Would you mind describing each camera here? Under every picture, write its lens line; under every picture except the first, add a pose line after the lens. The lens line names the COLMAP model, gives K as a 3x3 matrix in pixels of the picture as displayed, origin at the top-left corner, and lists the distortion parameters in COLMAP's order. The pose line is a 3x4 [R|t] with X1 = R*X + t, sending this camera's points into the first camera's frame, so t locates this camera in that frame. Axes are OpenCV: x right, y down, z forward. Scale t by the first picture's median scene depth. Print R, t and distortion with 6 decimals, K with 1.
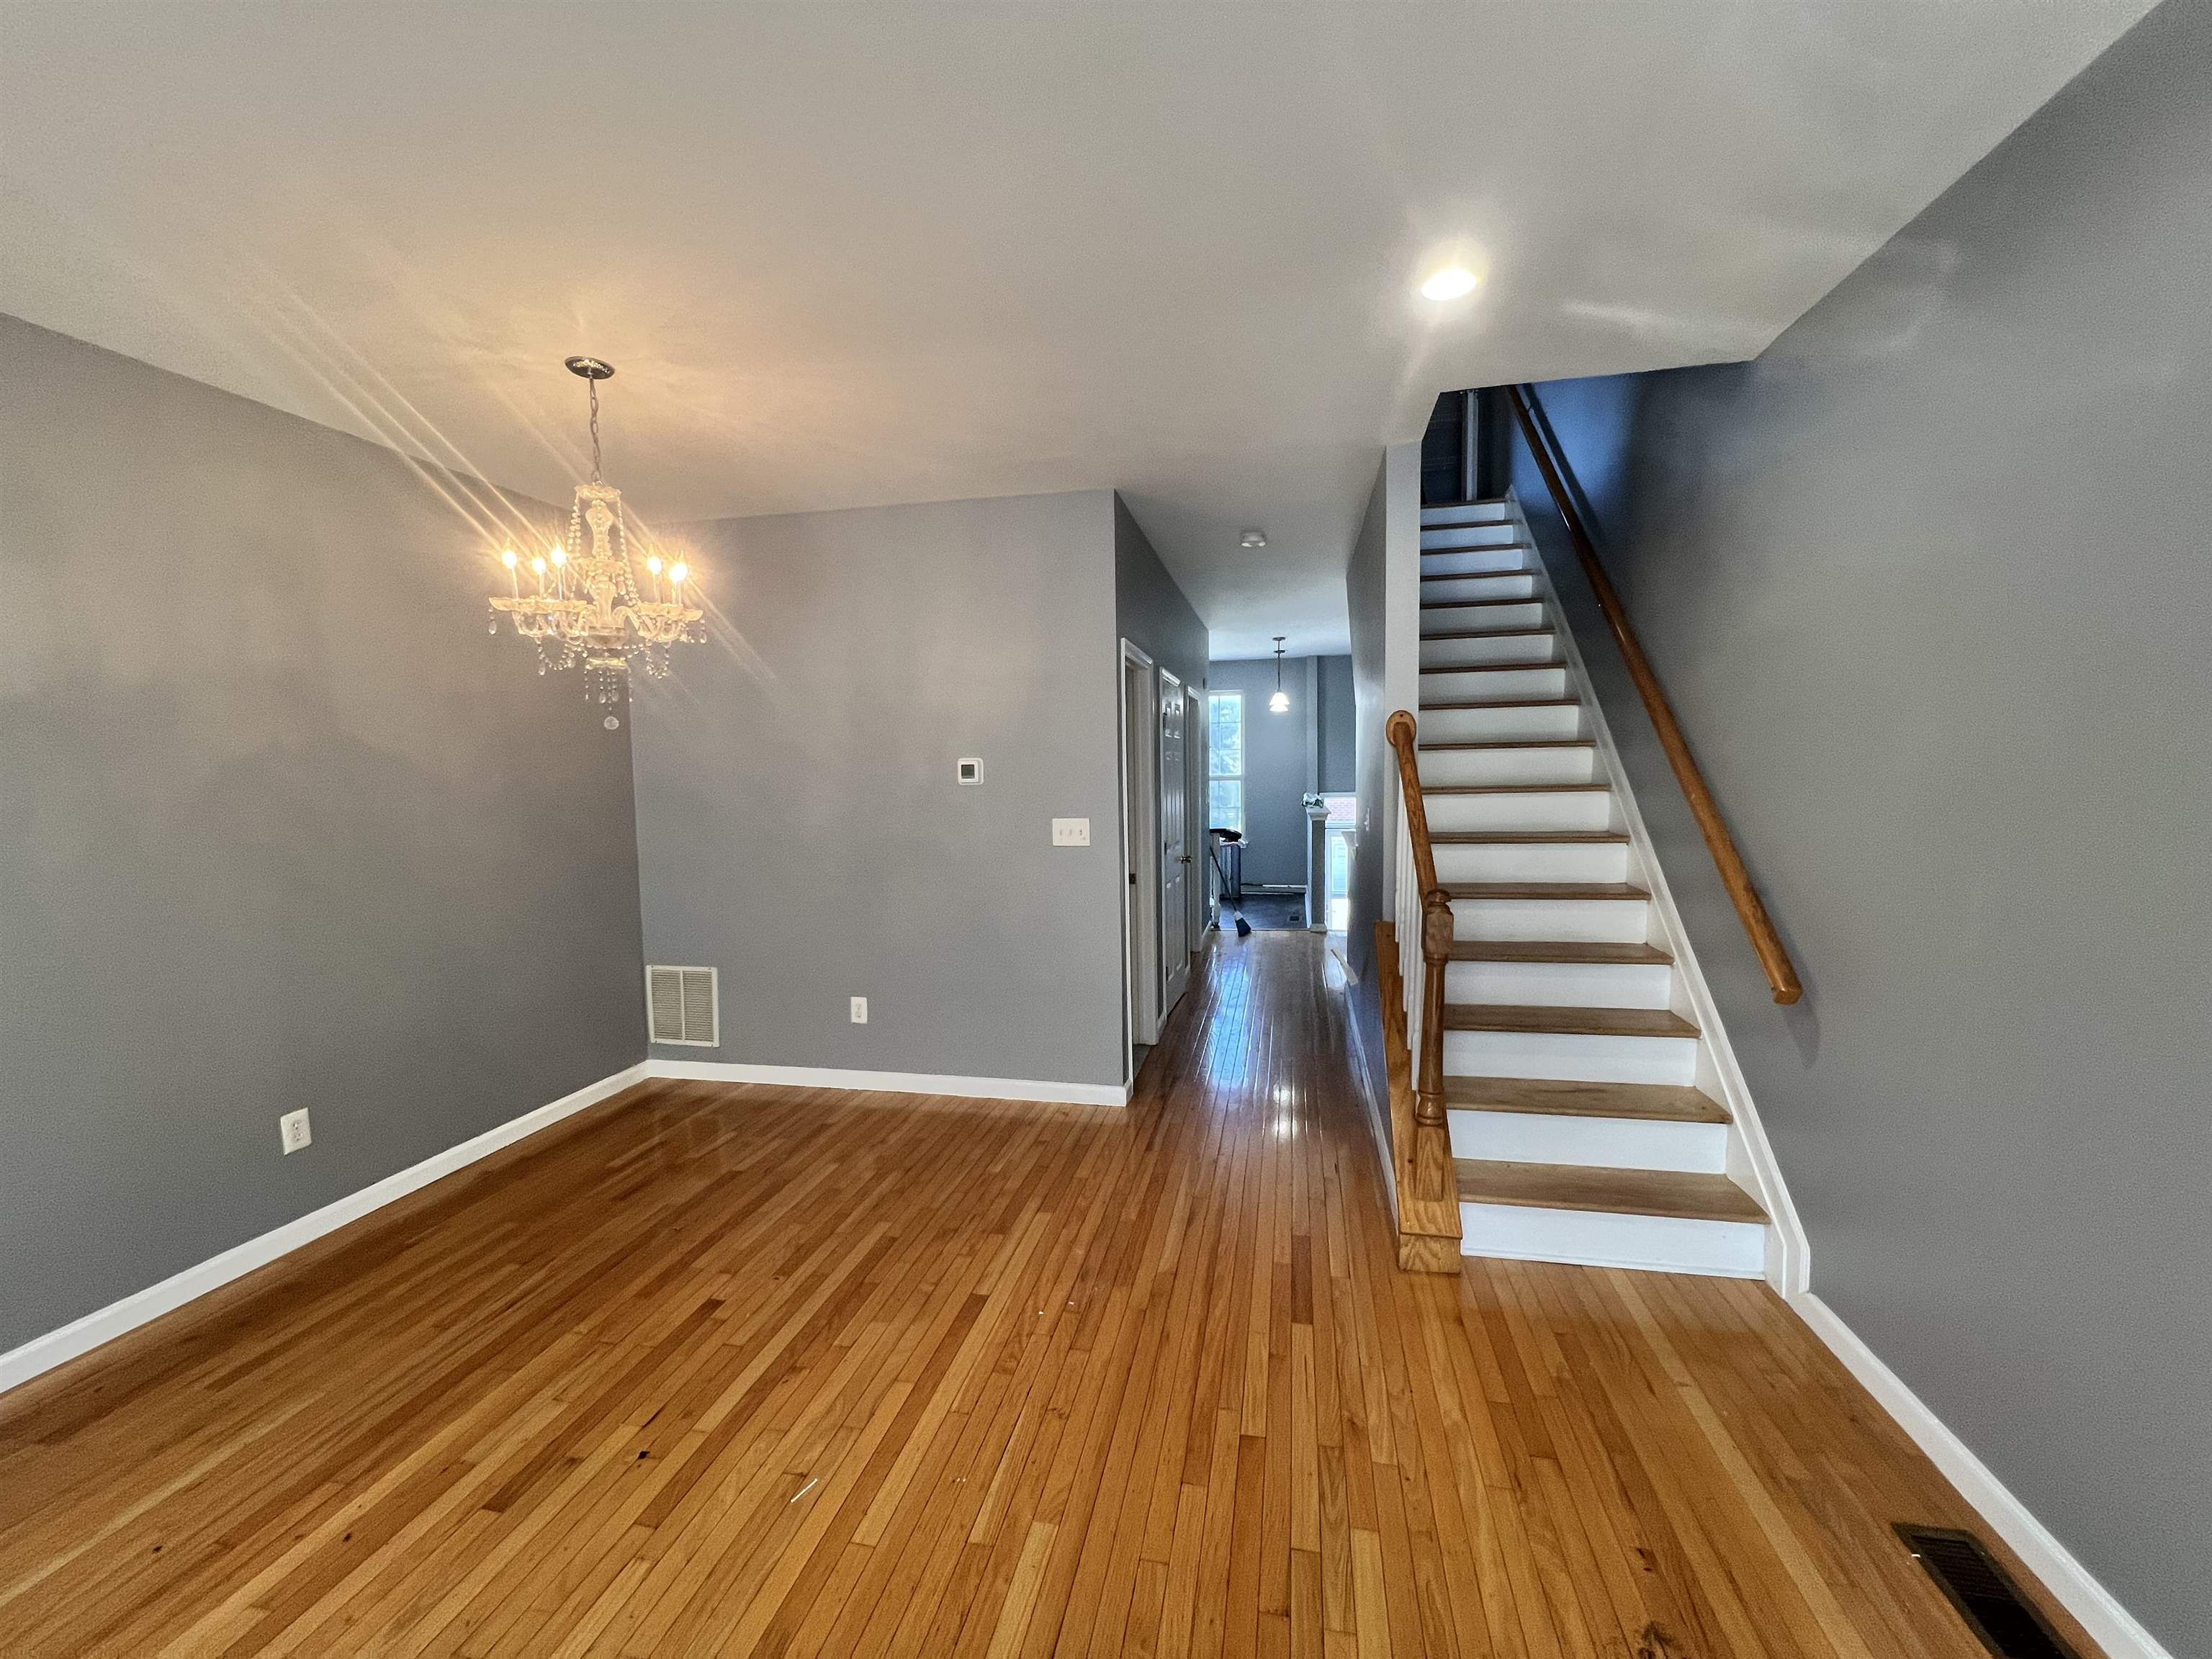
lens RADIAL K [[891.5, 0, 1102.5], [0, 891.5, 832.0], [0, 0, 1]] dist [-0.000643, -0.000157]
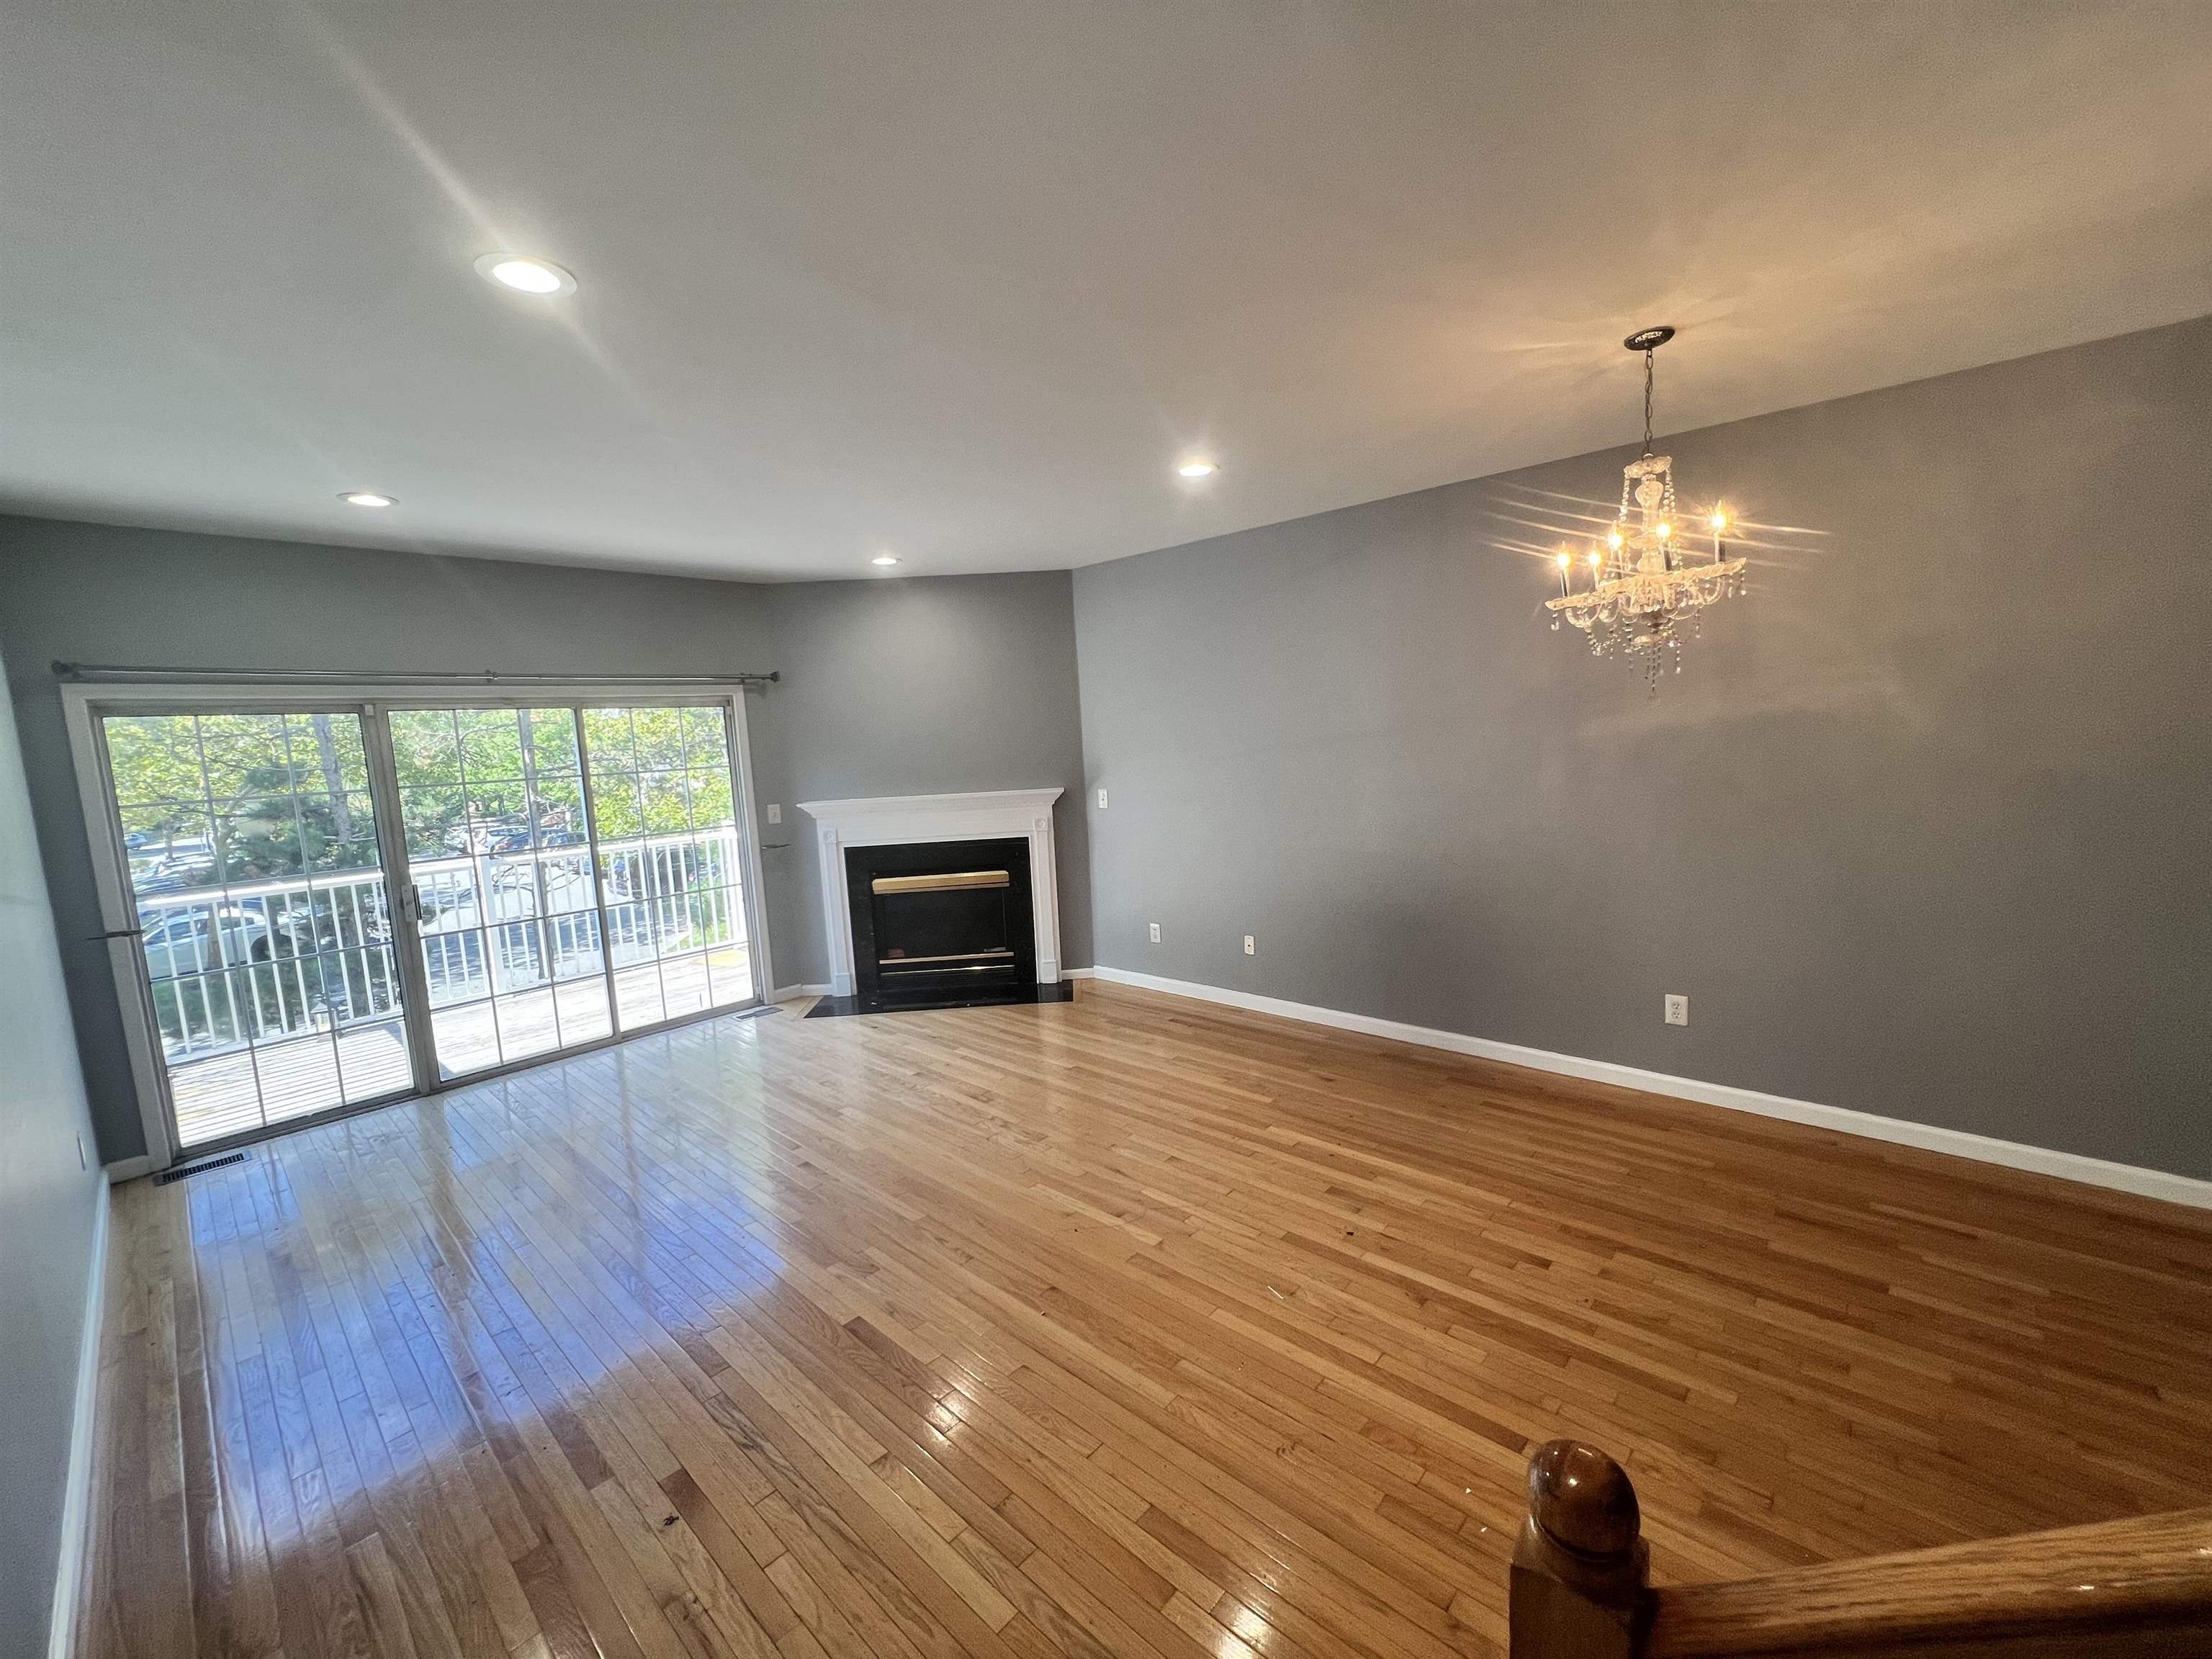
lens RADIAL K [[891.5, 0, 1102.7], [0, 891.5, 835.2], [0, 0, 1]] dist [-0.000643, -0.000157]
pose [[-0.509813, 0.143455, -0.848240, 0.688507], [-0.005995, 0.985382, 0.170252, -0.152655], [0.860264, 0.091882, -0.501501, 1.102628]]
